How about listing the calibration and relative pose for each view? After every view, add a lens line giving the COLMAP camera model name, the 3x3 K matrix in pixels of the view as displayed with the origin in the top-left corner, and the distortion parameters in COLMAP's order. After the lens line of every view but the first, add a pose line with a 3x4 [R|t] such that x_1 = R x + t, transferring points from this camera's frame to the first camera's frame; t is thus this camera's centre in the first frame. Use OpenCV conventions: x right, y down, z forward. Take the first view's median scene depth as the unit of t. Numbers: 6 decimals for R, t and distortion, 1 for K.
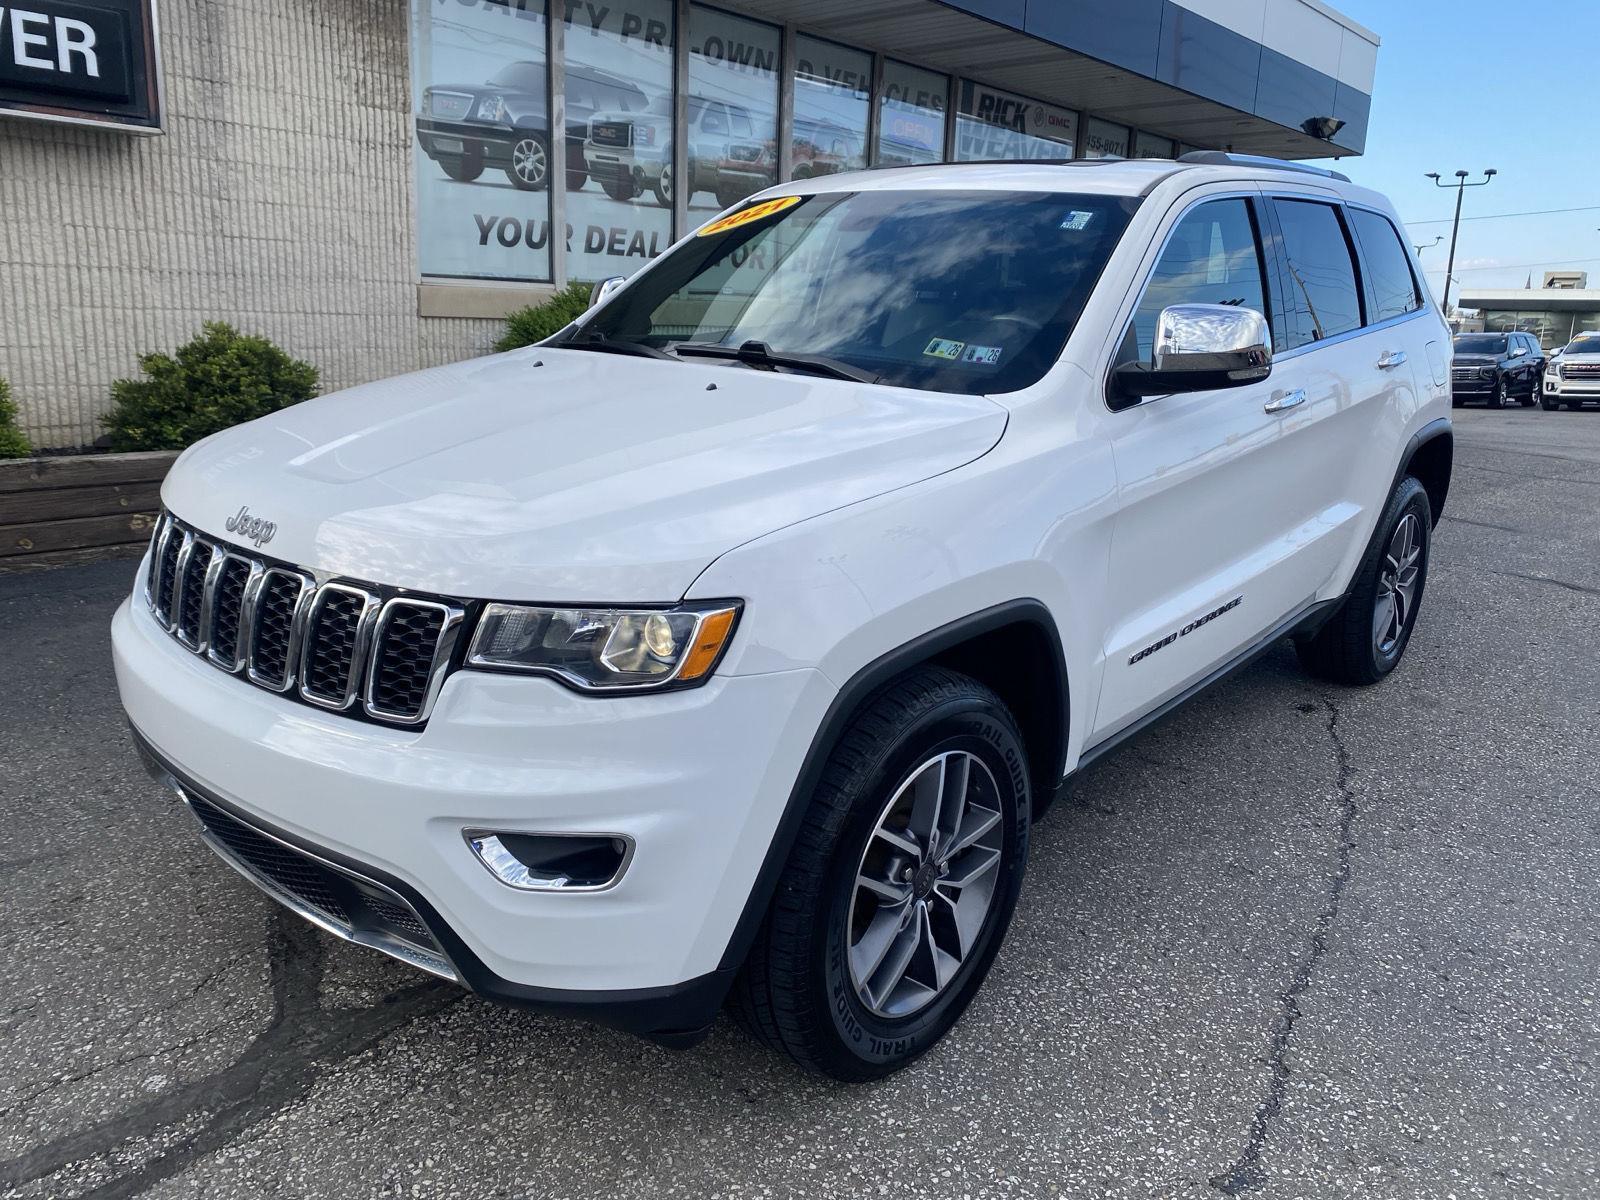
lens RADIAL K [[1221.0, 0, 782.9], [0, 1221.0, 593.1], [0, 0, 1]] dist [0.023141, -0.014707]
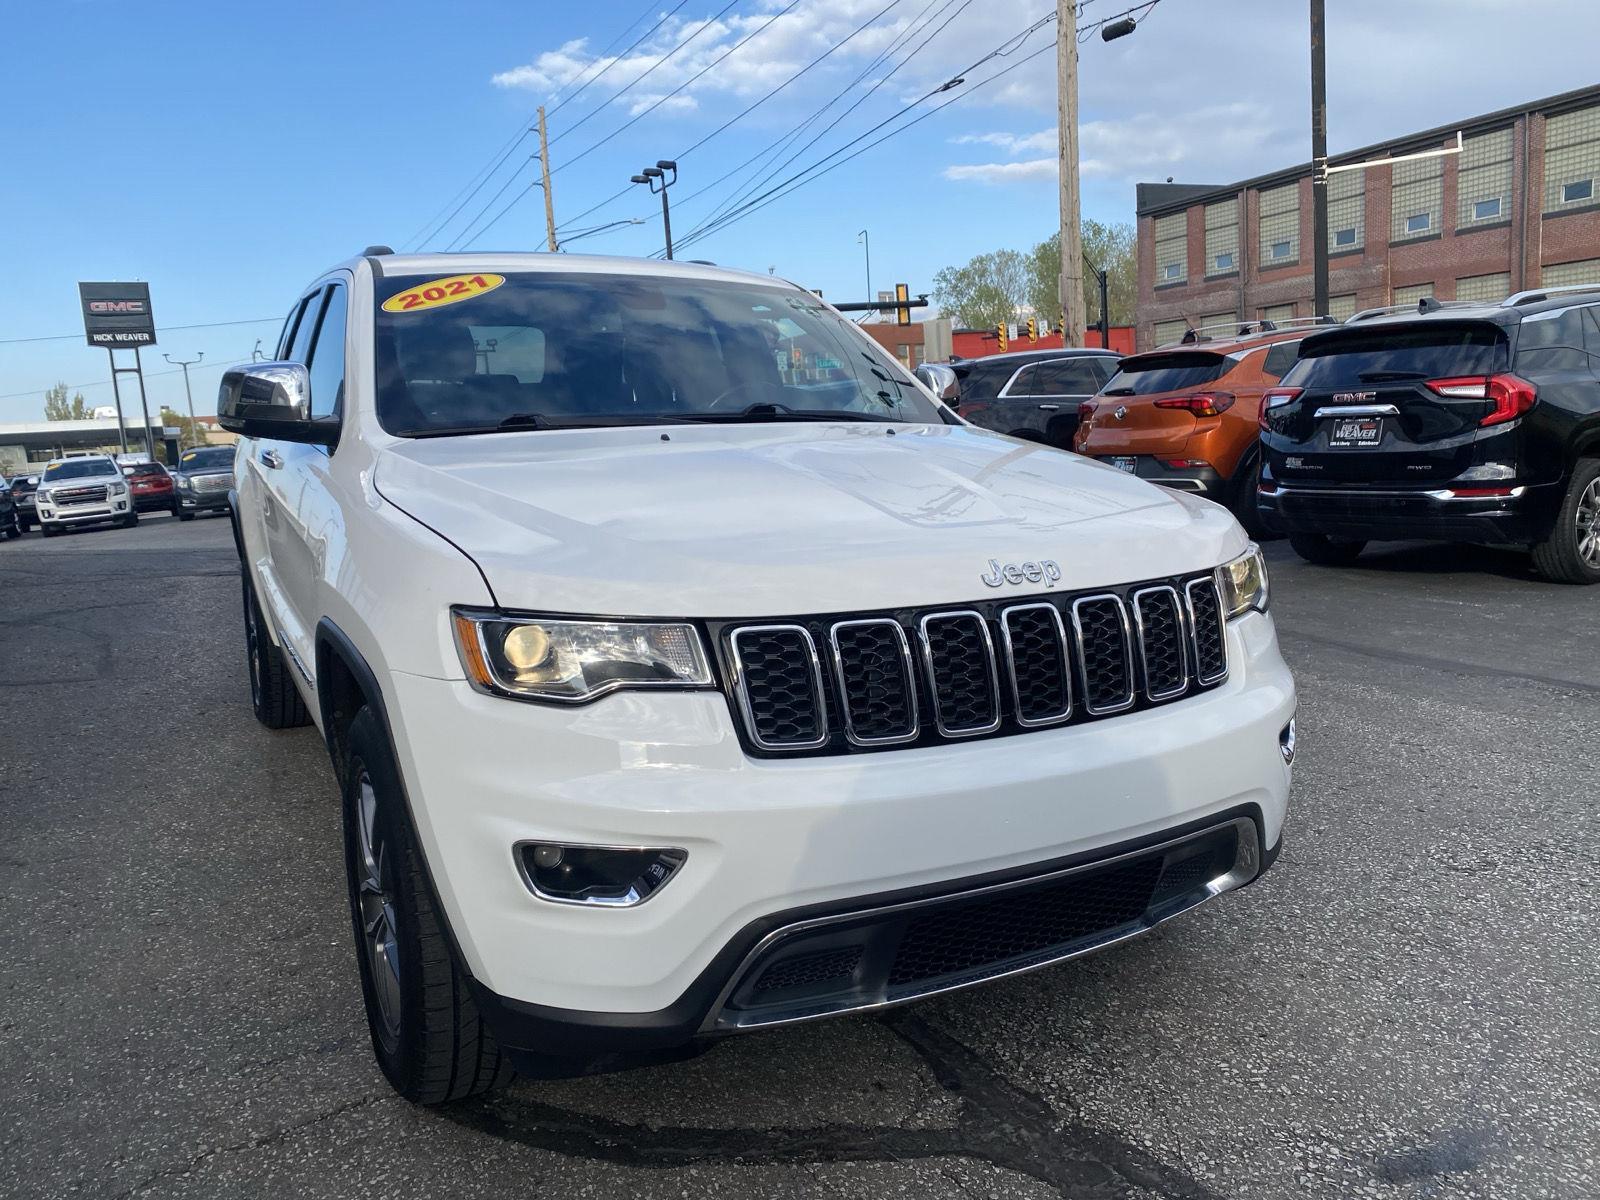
lens RADIAL K [[1221.0, 0, 812.8], [0, 1221.0, 606.0], [0, 0, 1]] dist [0.023141, -0.014707]
pose [[0.347699, -0.184027, 0.919369, -0.419594], [0.272545, 0.958046, 0.088694, -0.048467], [-0.897120, 0.219730, 0.383267, 0.239582]]
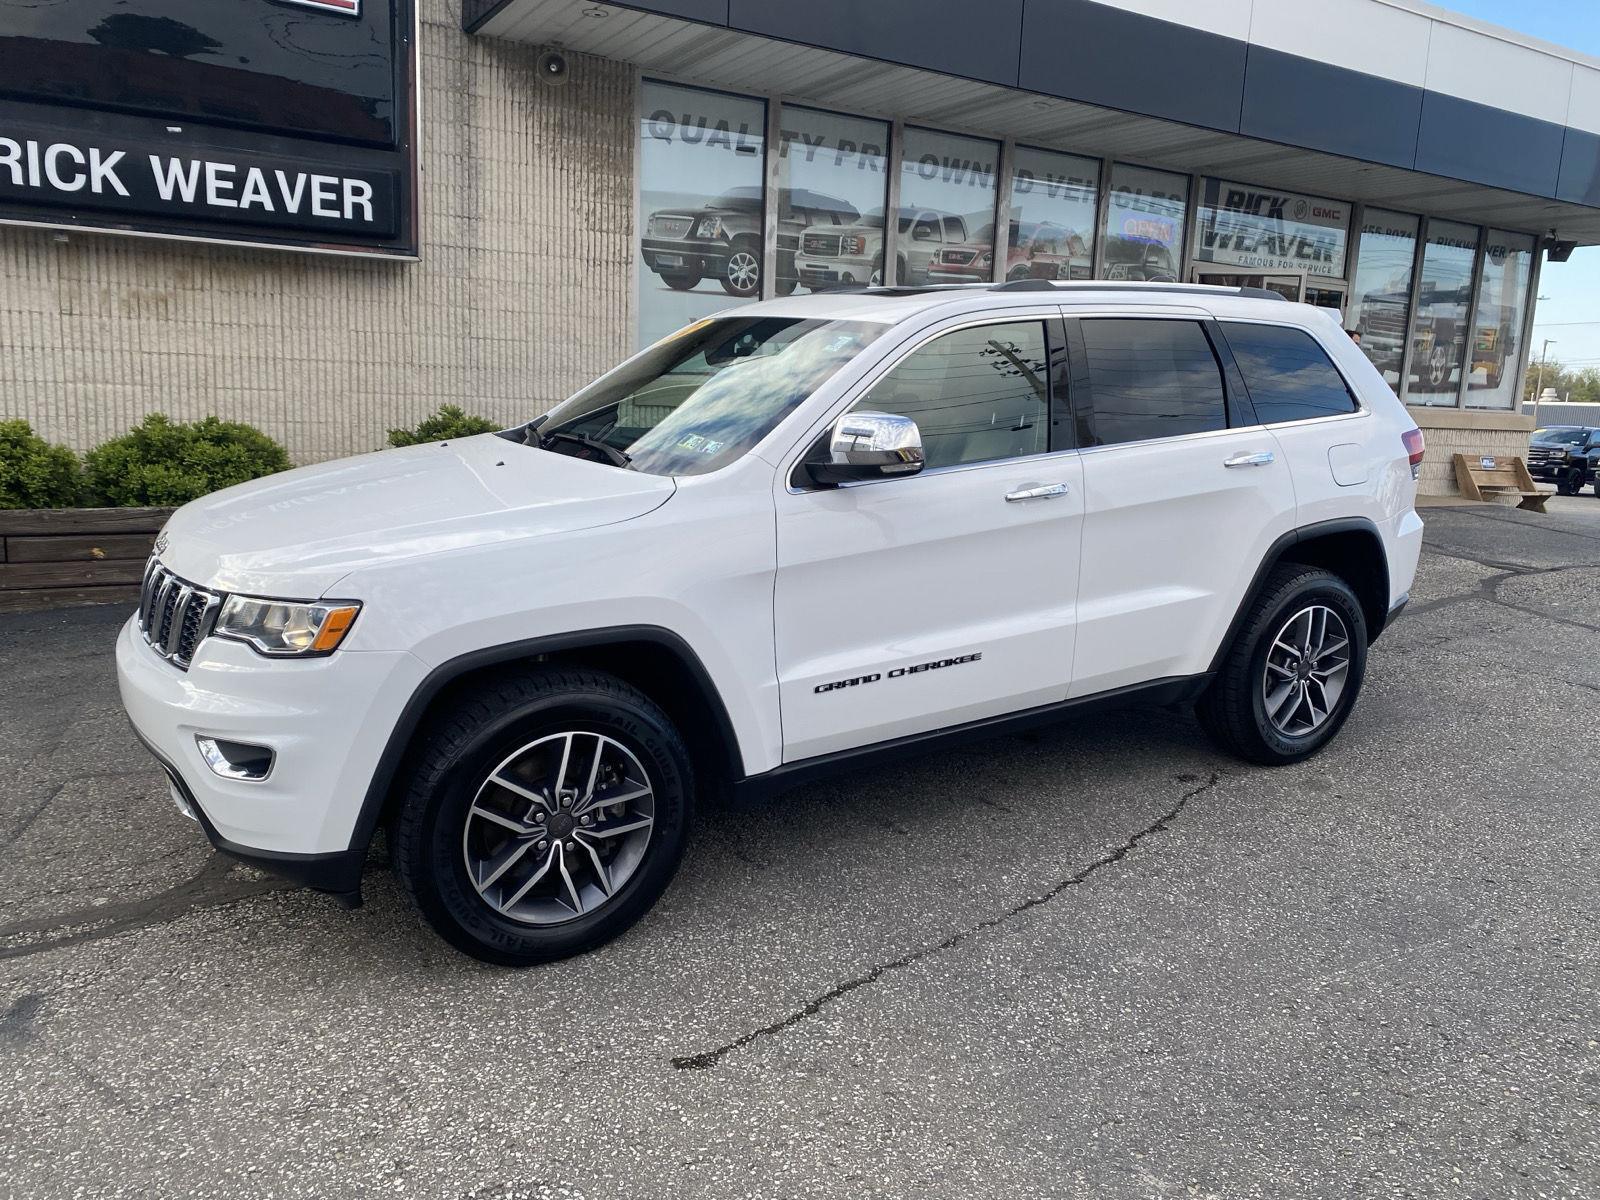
lens RADIAL K [[1221.0, 0, 809.4], [0, 1221.0, 602.8], [0, 0, 1]] dist [0.023141, -0.014707]
pose [[0.956060, 0.060741, -0.286809, 0.248107], [-0.076950, 0.995993, -0.045576, 0.009043], [0.282891, 0.065644, 0.956903, -0.080569]]
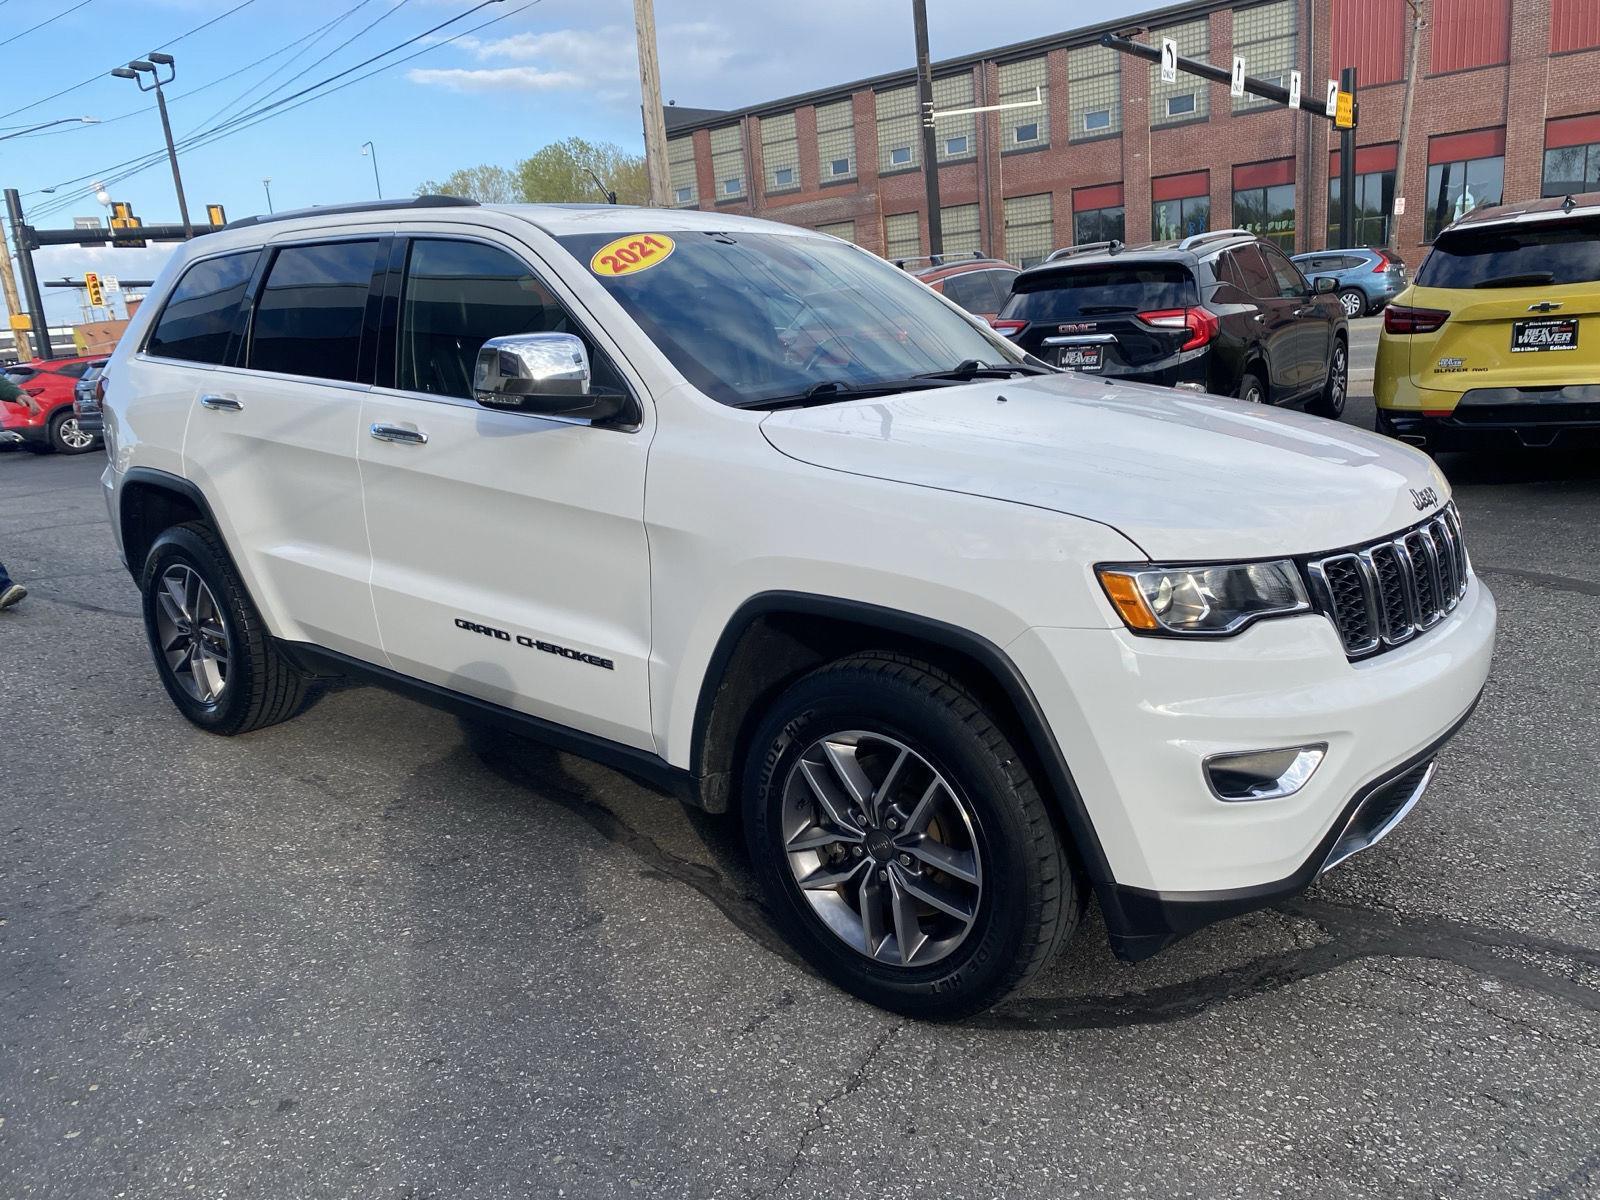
lens RADIAL K [[1221.0, 0, 807.7], [0, 1221.0, 608.0], [0, 0, 1]] dist [0.023141, -0.014707]
pose [[-0.047967, -0.258119, 0.964922, -0.493039], [0.294986, 0.919285, 0.260575, -0.138433], [-0.954297, 0.297137, 0.032046, 0.481432]]
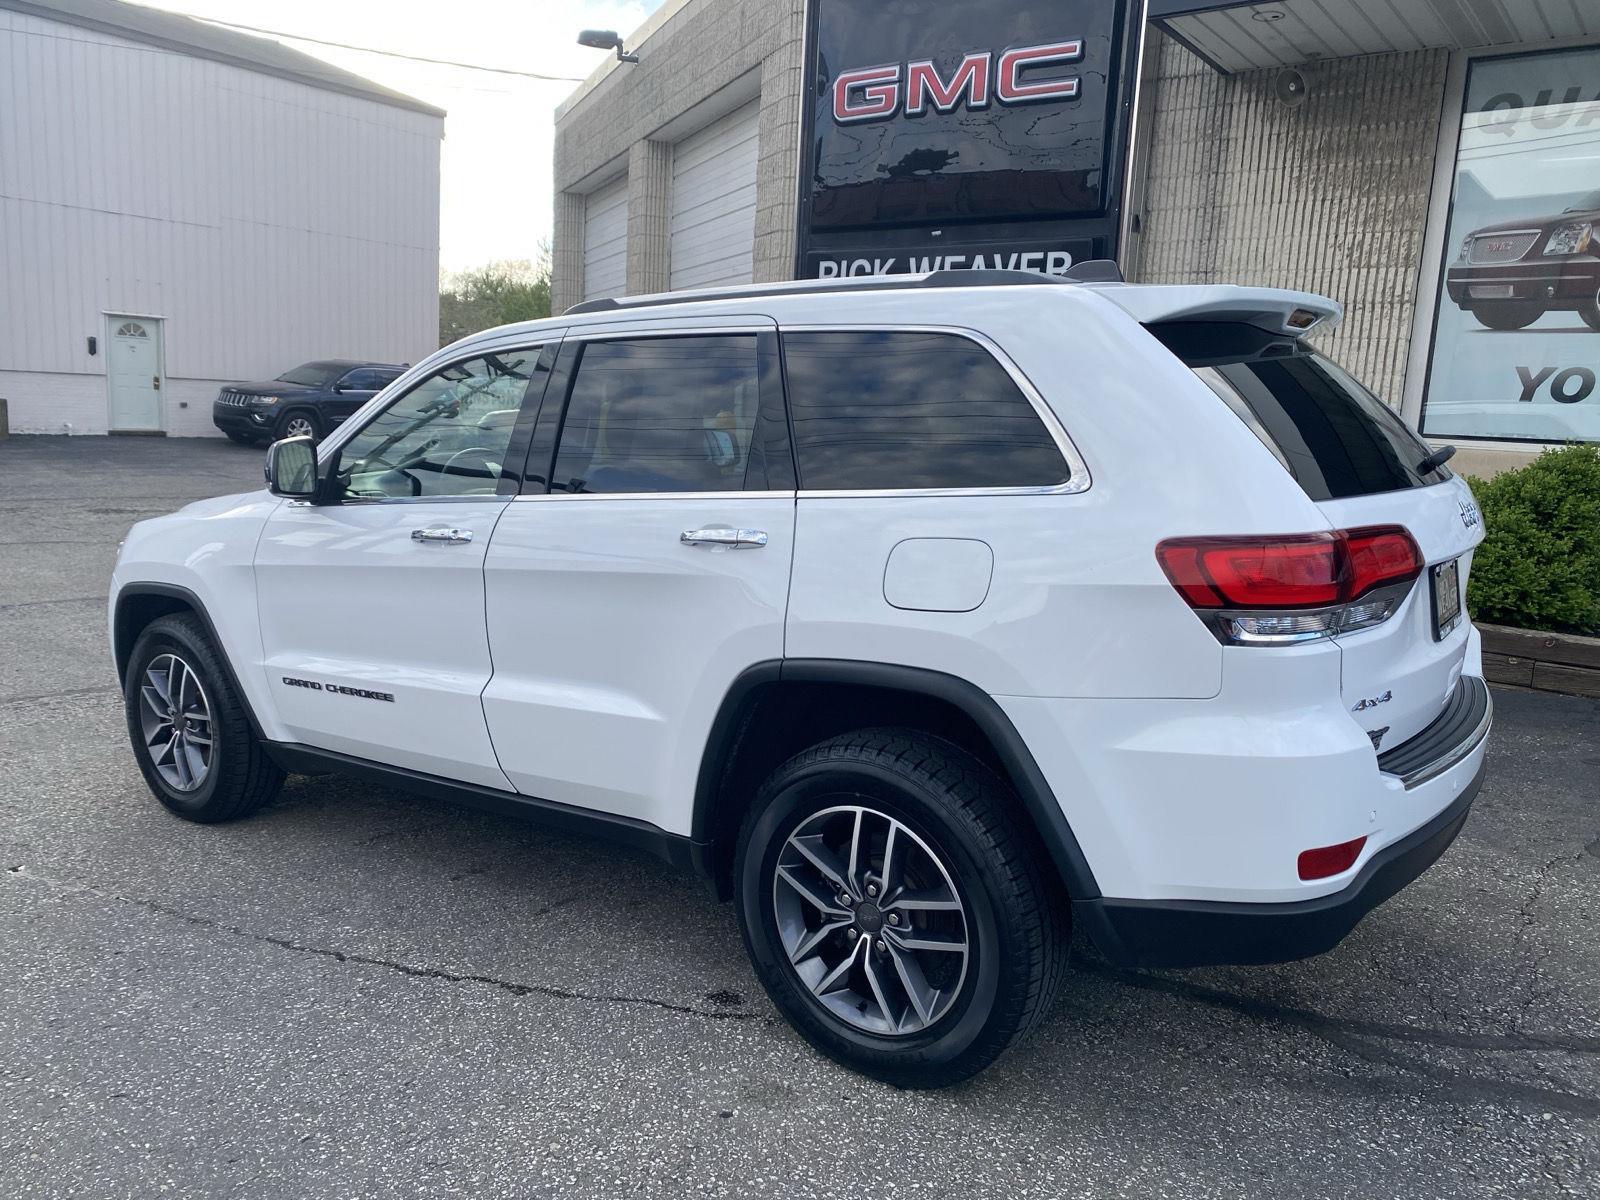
lens RADIAL K [[1221.0, 0, 772.2], [0, 1221.0, 605.1], [0, 0, 1]] dist [0.023141, -0.014707]
pose [[0.071433, 0.141088, -0.987417, 0.679438], [-0.263167, 0.957534, 0.117780, -0.136918], [0.962102, 0.251442, 0.105529, 0.540393]]
